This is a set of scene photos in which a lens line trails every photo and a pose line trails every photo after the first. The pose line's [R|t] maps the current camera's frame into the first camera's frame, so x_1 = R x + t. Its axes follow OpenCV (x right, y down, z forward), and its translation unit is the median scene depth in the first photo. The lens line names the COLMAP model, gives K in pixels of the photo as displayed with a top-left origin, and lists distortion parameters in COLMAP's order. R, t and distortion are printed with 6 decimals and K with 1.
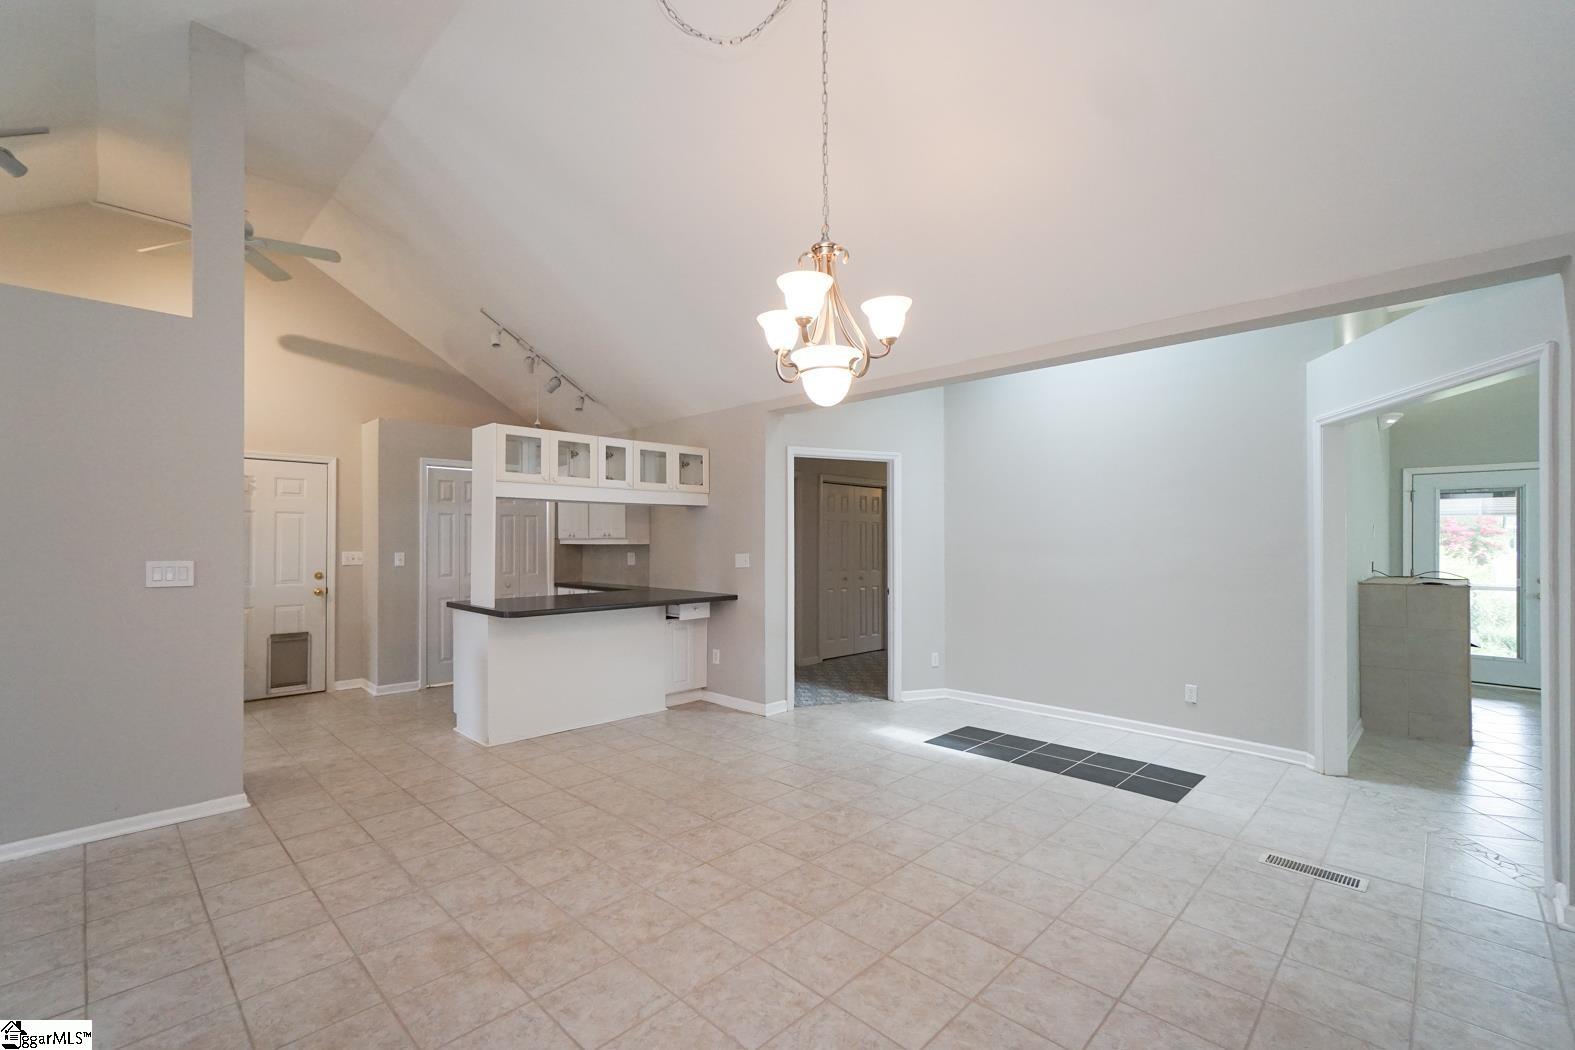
lens RADIAL K [[682.6, 0, 762.4], [0, 682.6, 539.1], [0, 0, 1]] dist [-0.000788, 0.000423]
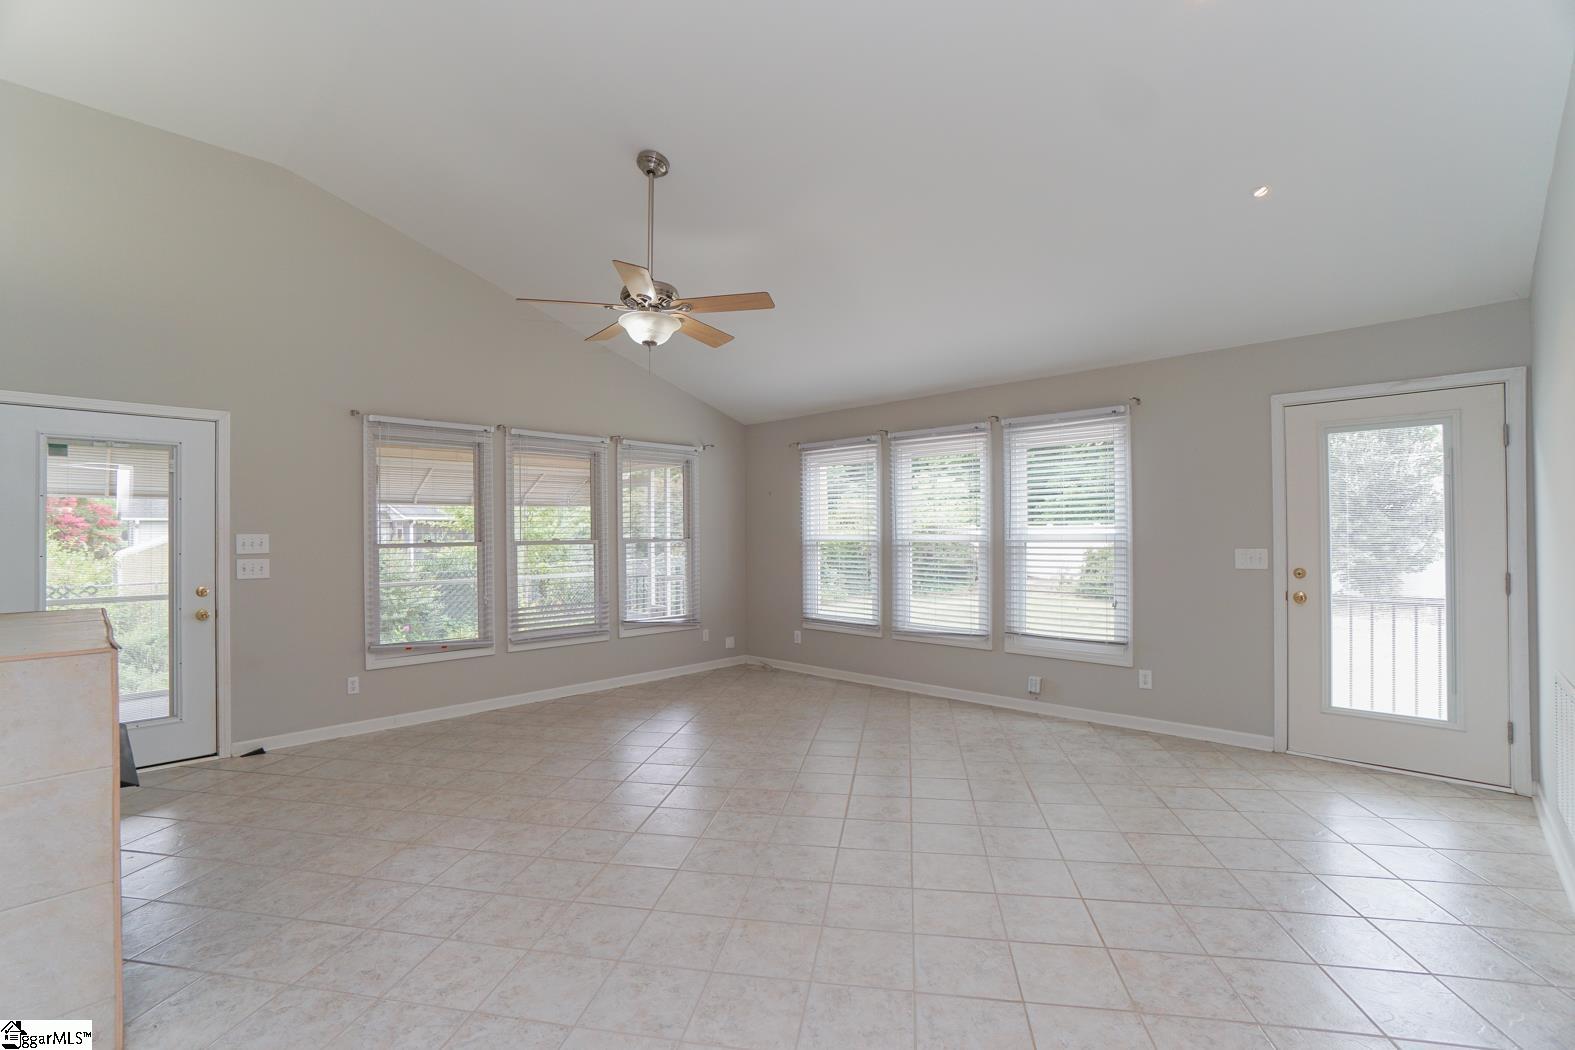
lens RADIAL K [[706.0, 0, 773.8], [0, 706.0, 533.4], [0, 0, 1]] dist [-0.078261, 0.031606]
pose [[-0.032462, 0.000878, 0.999473, 0.802514], [0.004557, 0.999989, -0.000730, 0.010614], [-0.999463, 0.004531, -0.032466, 0.802284]]
